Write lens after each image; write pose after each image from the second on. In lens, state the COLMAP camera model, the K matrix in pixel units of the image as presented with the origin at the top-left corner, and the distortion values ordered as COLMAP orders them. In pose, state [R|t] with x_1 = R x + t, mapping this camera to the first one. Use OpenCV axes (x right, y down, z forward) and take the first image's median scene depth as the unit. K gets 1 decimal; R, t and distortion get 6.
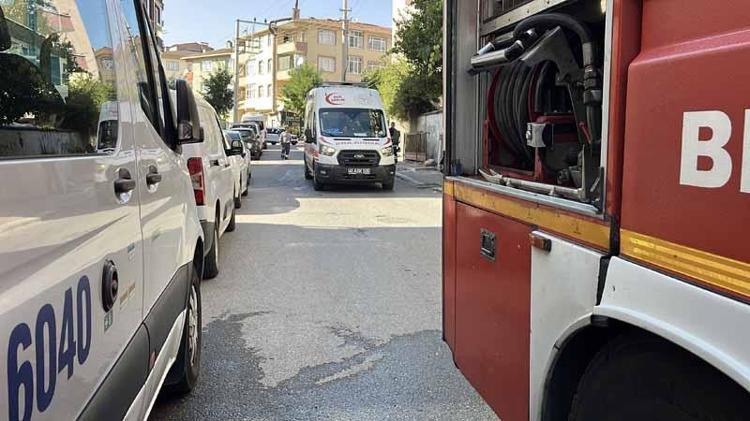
lens RADIAL K [[660.1, 0, 370.8], [0, 660.1, 207.9], [0, 0, 1]] dist [0.016866, 0.006053]
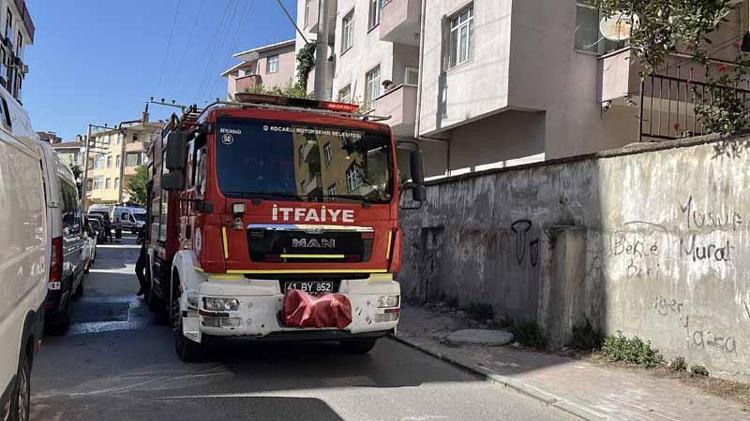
lens RADIAL K [[660.1, 0, 376.6], [0, 660.1, 208.8], [0, 0, 1]] dist [0.016866, 0.006053]
pose [[0.974720, 0.031987, 0.221129, 0.034315], [-0.001445, 0.990581, -0.136918, 0.019364], [-0.223426, 0.133137, 0.965585, -0.203438]]
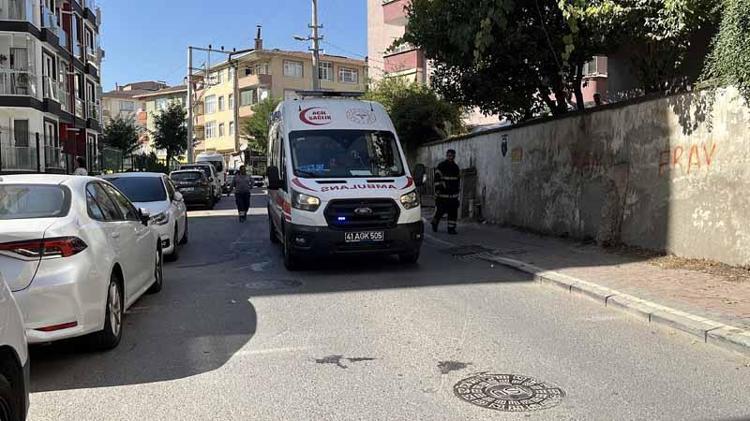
lens RADIAL K [[660.1, 0, 380.7], [0, 660.1, 214.5], [0, 0, 1]] dist [0.016866, 0.006053]
pose [[0.997569, -0.033876, 0.060898, -0.009829], [0.036738, 0.998243, -0.046494, -0.012512], [-0.059216, 0.048618, 0.997061, 0.113272]]
